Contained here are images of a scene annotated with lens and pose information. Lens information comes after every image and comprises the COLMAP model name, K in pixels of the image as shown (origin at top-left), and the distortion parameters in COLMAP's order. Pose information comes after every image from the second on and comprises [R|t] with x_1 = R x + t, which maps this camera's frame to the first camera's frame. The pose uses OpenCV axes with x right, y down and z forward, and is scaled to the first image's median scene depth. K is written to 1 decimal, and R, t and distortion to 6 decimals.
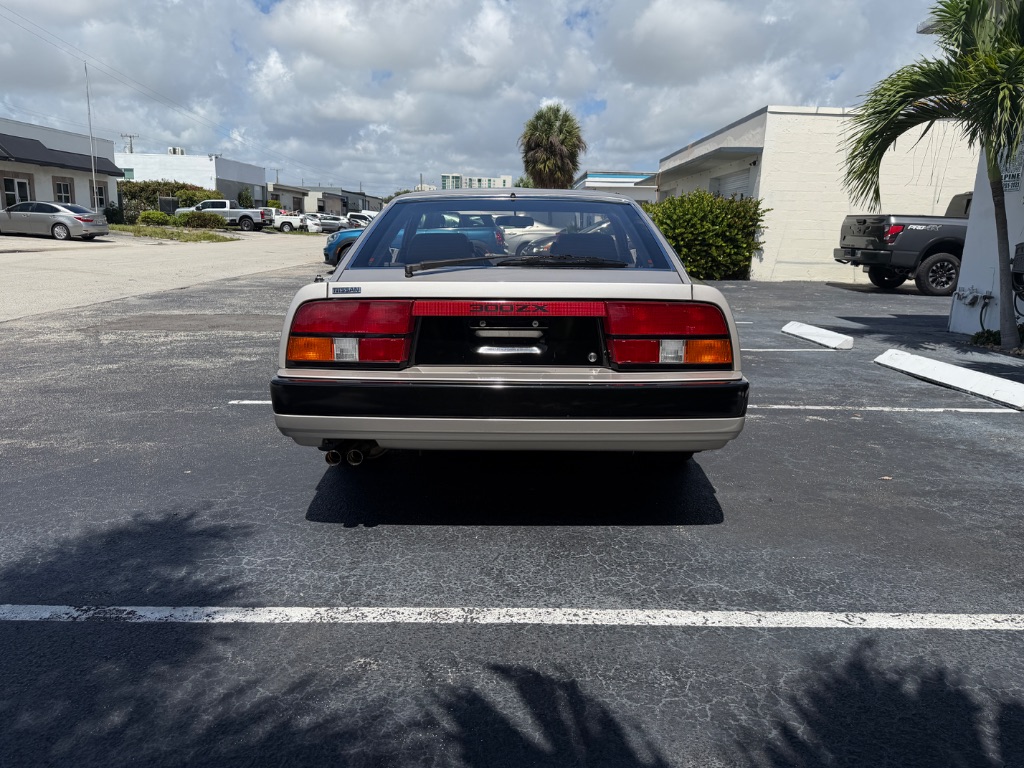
lens RADIAL K [[722.4, 0, 495.1], [0, 722.4, 389.9], [0, 0, 1]] dist [0.032927, -0.045097]
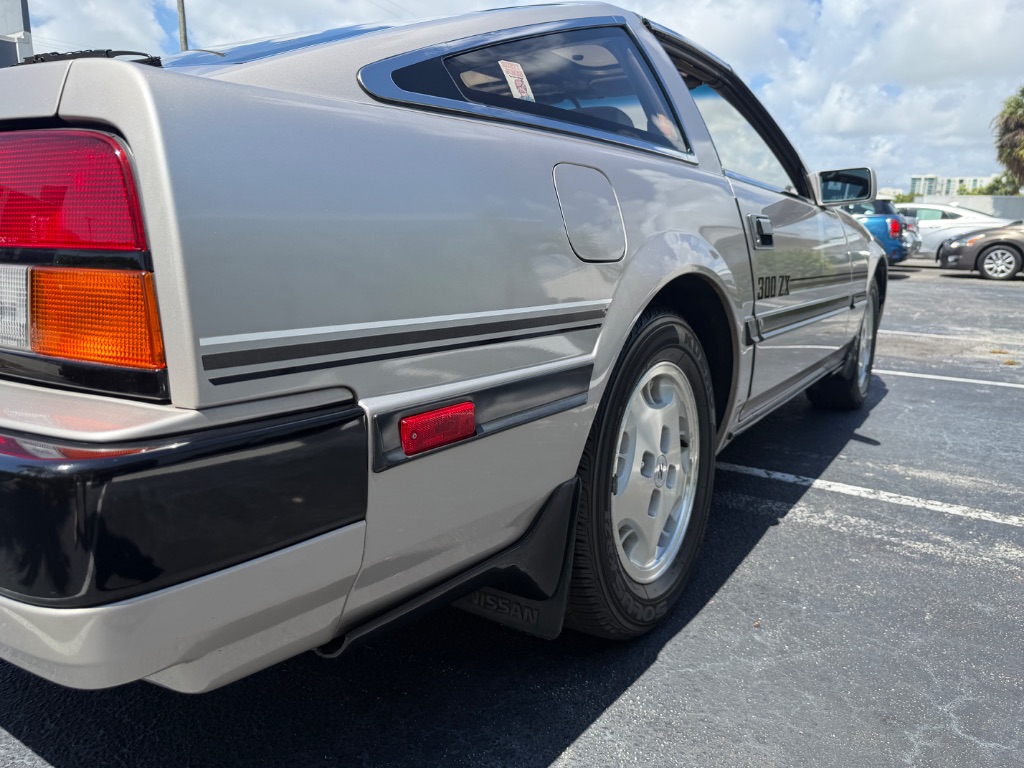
lens RADIAL K [[722.4, 0, 511.9], [0, 722.4, 386.7], [0, 0, 1]] dist [0.032927, -0.045097]
pose [[0.840347, 0.109366, -0.530901, 0.044498], [-0.120580, 0.992610, 0.013615, -0.004026], [0.528466, 0.052575, 0.847325, 0.069469]]
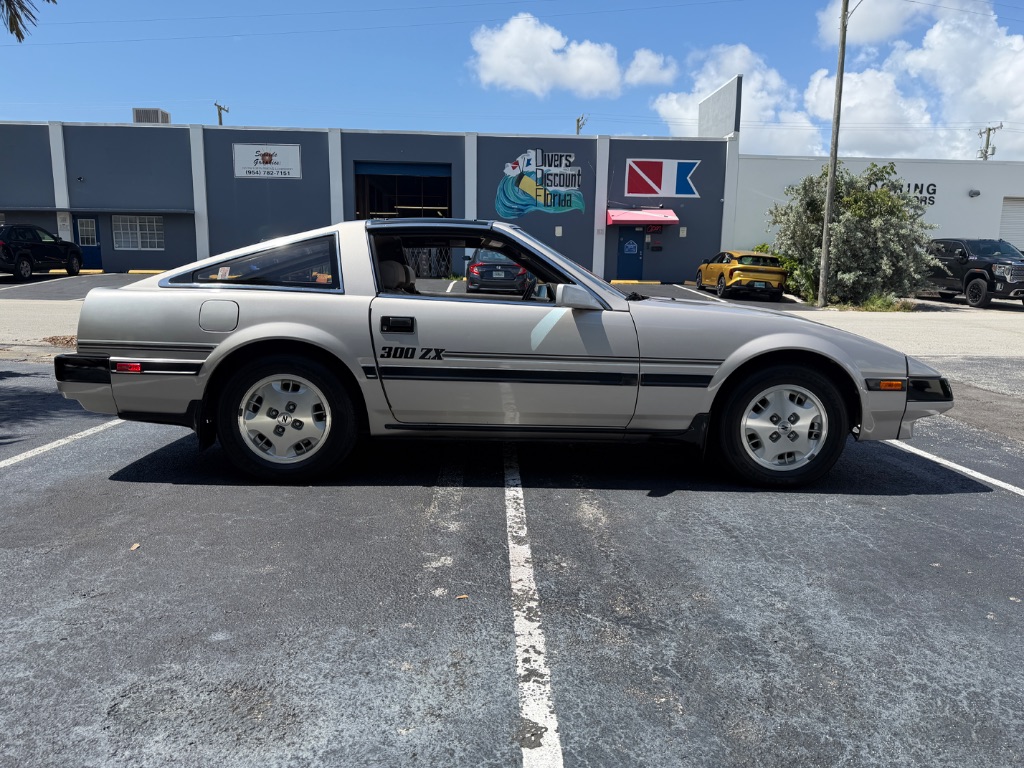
lens RADIAL K [[722.4, 0, 511.9], [0, 722.4, 375.8], [0, 0, 1]] dist [0.032927, -0.045097]
pose [[0.056585, 0.118595, -0.991329, 0.139704], [-0.228809, 0.968034, 0.102748, -0.024924], [0.971825, 0.221011, 0.081912, 0.135761]]
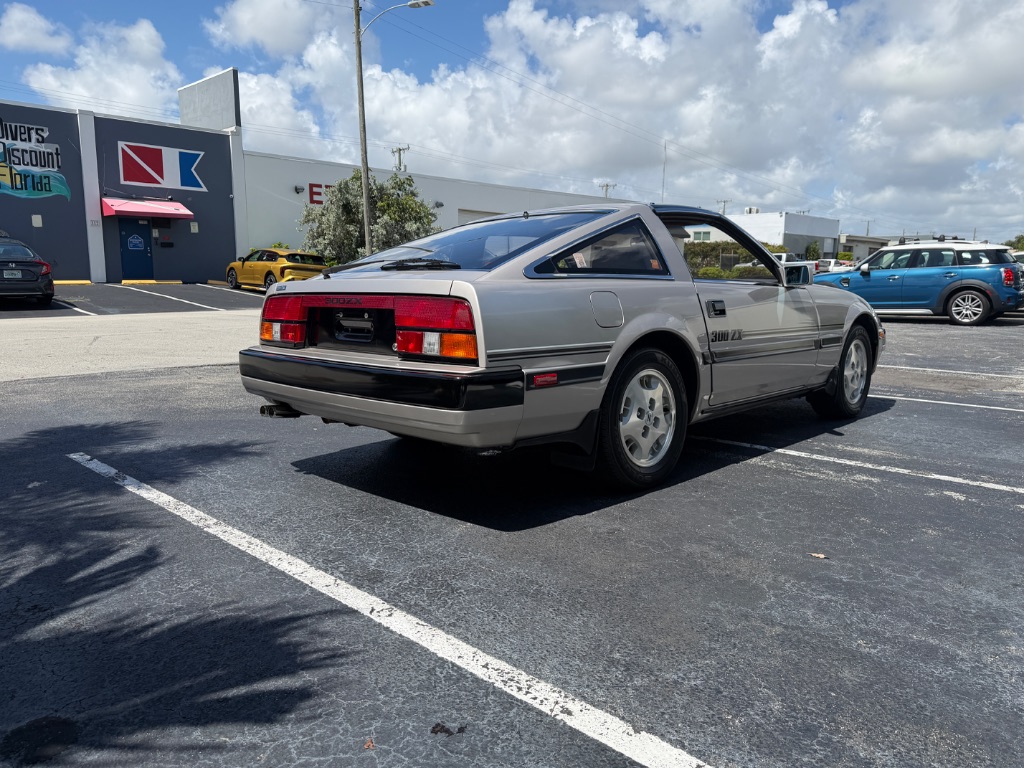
lens RADIAL K [[722.4, 0, 512.0], [0, 722.4, 382.1], [0, 0, 1]] dist [0.032927, -0.045097]
pose [[0.722634, 0.077460, -0.686877, 0.084100], [-0.135971, 0.990216, -0.031381, 0.001528], [0.677726, 0.116073, 0.726096, 0.025896]]
